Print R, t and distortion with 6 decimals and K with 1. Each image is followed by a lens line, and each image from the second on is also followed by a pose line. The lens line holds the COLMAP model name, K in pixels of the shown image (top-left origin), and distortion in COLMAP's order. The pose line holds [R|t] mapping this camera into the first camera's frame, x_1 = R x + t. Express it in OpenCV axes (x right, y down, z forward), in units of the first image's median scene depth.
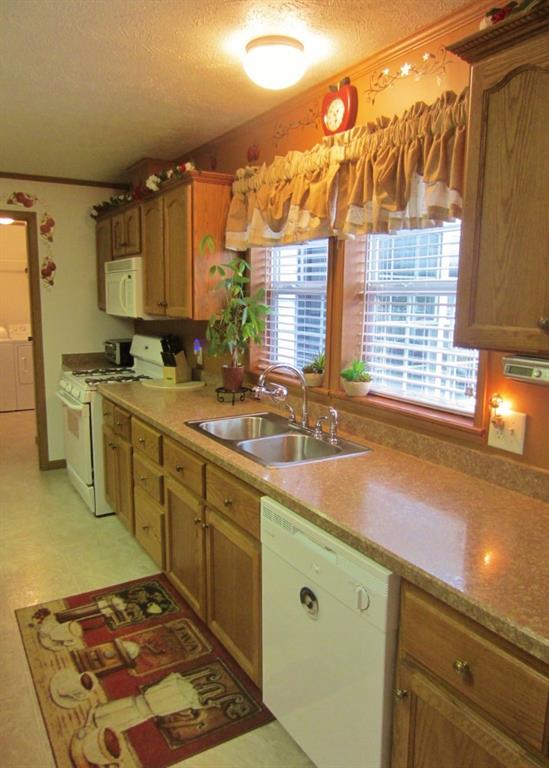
lens RADIAL K [[571.5, 0, 275.0], [0, 571.5, 384.6], [0, 0, 1]] dist [-0.035530, 0.015034]
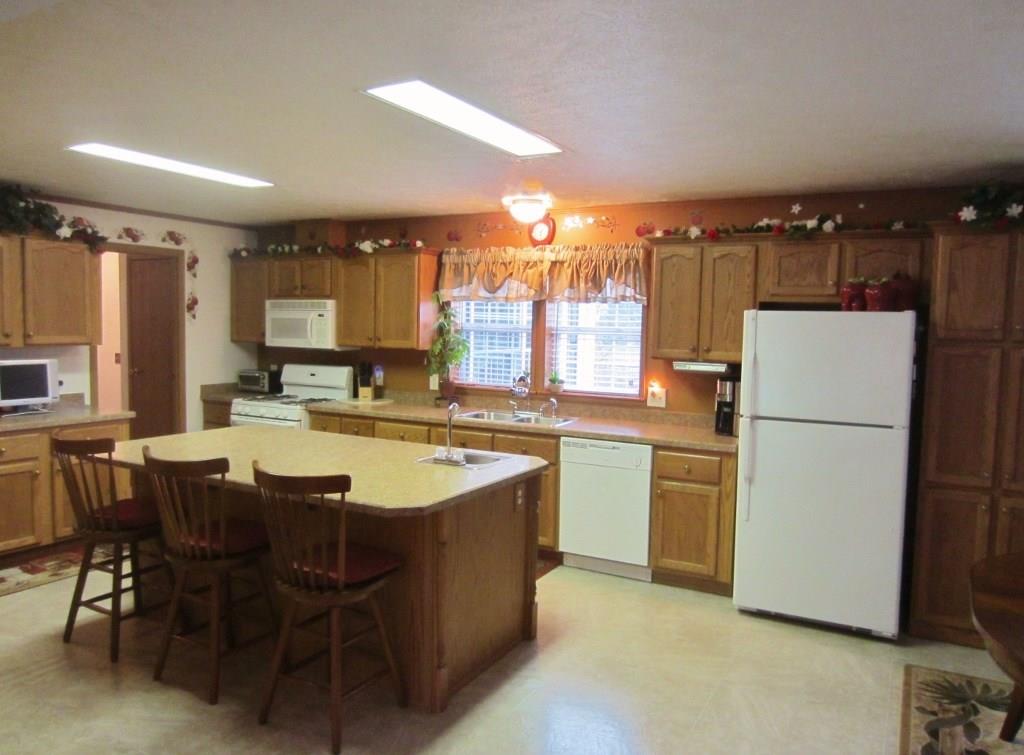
lens RADIAL K [[724.4, 0, 521.2], [0, 724.4, 380.4], [0, 0, 1]] dist [-0.043645, 0.018406]
pose [[0.864955, -0.032720, 0.500781, -1.049924], [0.067071, 0.996457, -0.050740, 0.088902], [-0.497346, 0.077476, 0.864086, -0.842010]]
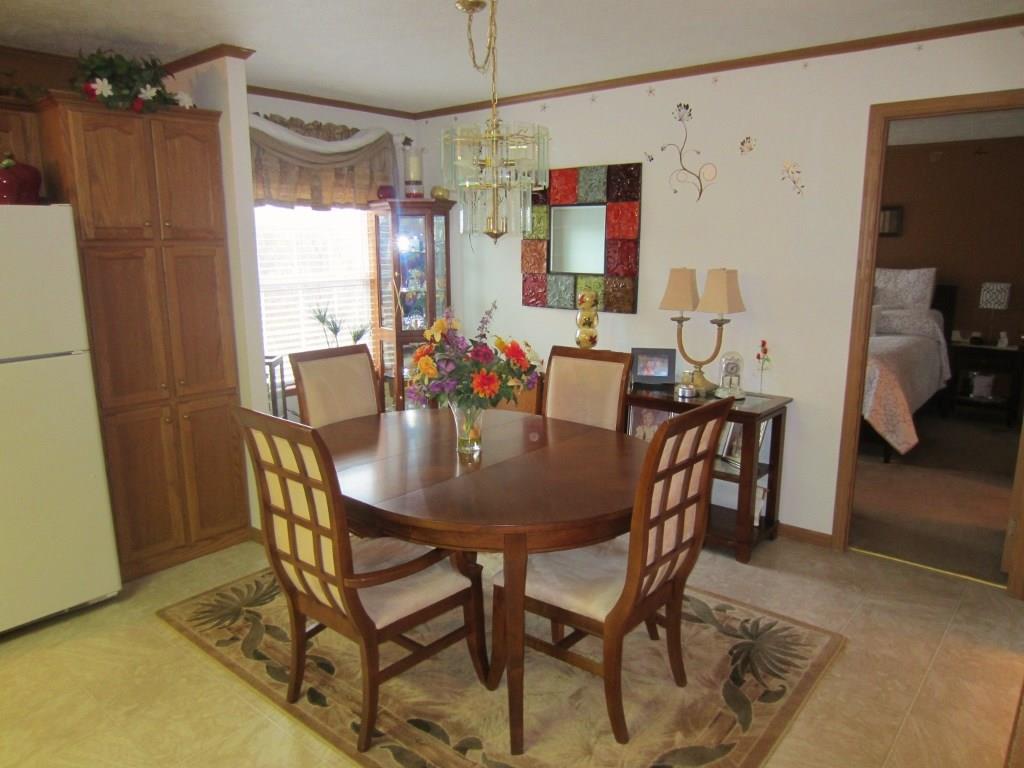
lens RADIAL K [[724.4, 0, 515.7], [0, 724.4, 384.2], [0, 0, 1]] dist [-0.043645, 0.018406]
pose [[-0.316922, -0.199272, 0.927281, -0.986867], [0.147523, 0.955424, 0.255739, 0.018888], [-0.936908, 0.217845, -0.273398, -0.301228]]
